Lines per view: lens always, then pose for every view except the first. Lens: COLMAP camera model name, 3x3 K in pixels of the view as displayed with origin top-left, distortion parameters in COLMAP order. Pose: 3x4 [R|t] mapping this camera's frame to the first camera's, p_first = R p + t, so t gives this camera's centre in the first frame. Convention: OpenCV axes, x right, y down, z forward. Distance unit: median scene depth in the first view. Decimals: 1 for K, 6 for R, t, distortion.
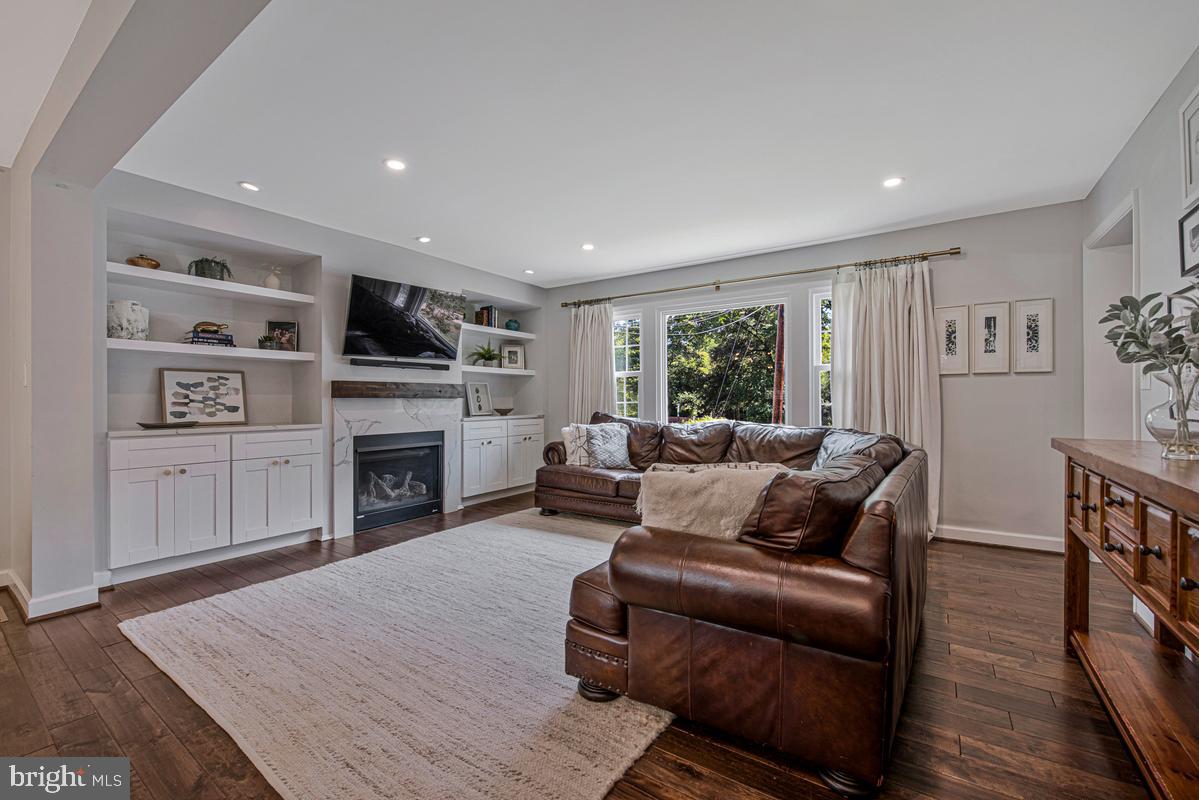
lens RADIAL K [[497.2, 0, 595.0], [0, 497.2, 398.2], [0, 0, 1]] dist [-0.014588, -0.000125]
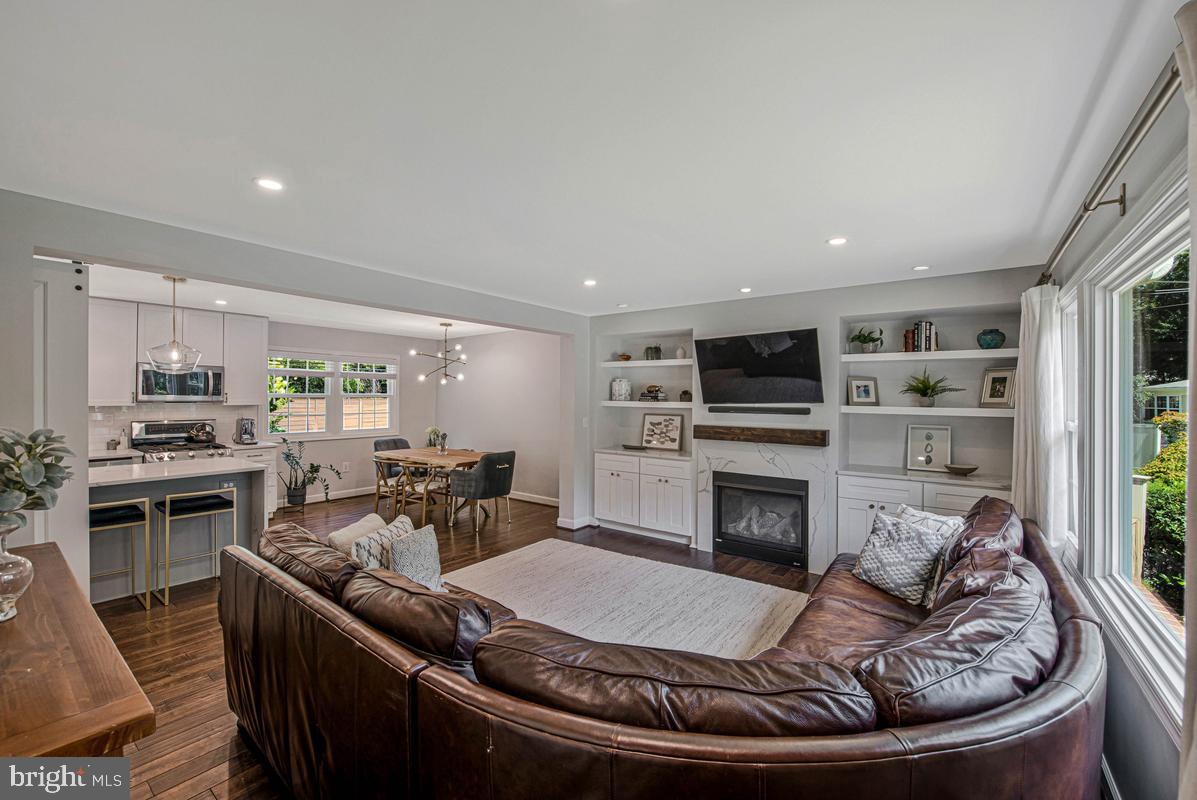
lens RADIAL K [[496.4, 0, 597.5], [0, 496.4, 396.9], [0, 0, 1]] dist [-0.014588, -0.000125]
pose [[-0.042309, 0.001485, -0.999103, 0.773800], [-0.005857, 0.999981, 0.001734, -0.109781], [0.999087, 0.005925, -0.042299, 0.818590]]
